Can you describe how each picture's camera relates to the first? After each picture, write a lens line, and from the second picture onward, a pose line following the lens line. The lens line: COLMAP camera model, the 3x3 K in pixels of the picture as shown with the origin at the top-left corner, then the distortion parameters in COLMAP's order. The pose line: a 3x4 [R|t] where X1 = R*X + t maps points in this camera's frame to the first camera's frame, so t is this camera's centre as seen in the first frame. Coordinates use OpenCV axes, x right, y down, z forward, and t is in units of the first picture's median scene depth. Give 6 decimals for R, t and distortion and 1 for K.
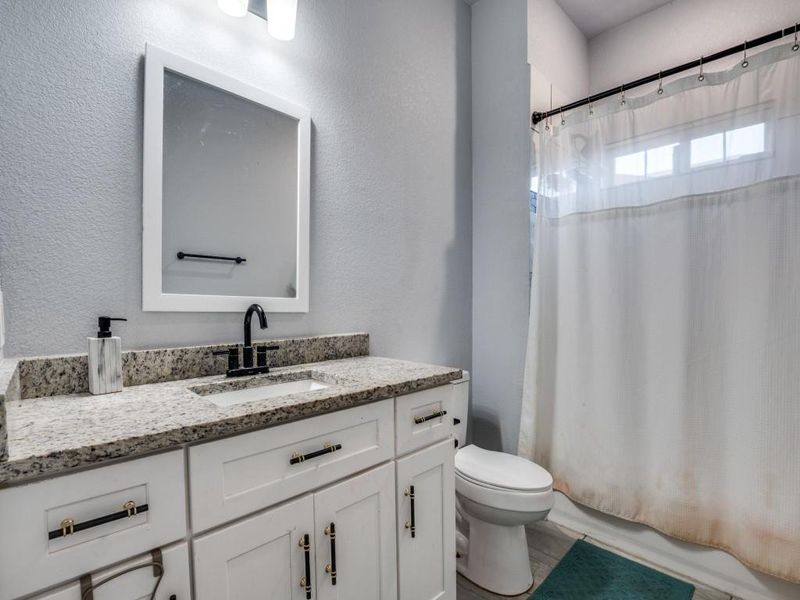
lens RADIAL K [[426.3, 0, 400.0], [0, 426.3, 300.0], [0, 0, 1]] dist [0.000054, -0.000553]
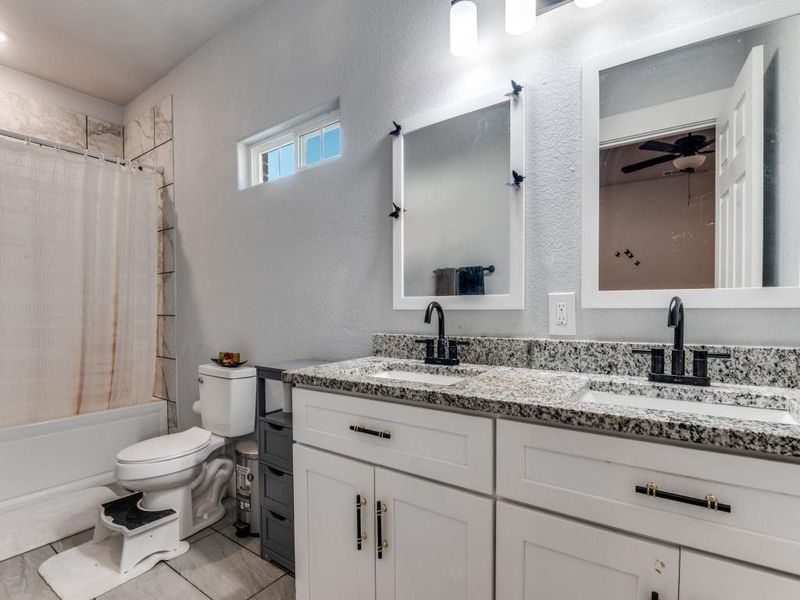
lens RADIAL K [[384.4, 0, 388.7], [0, 384.4, 305.4], [0, 0, 1]] dist [0.000342, -0.013398]
pose [[0.190627, 0.013987, -0.981563, 0.501377], [0.016635, 0.999709, 0.017476, -0.002959], [0.981522, -0.019660, 0.190339, 0.513864]]
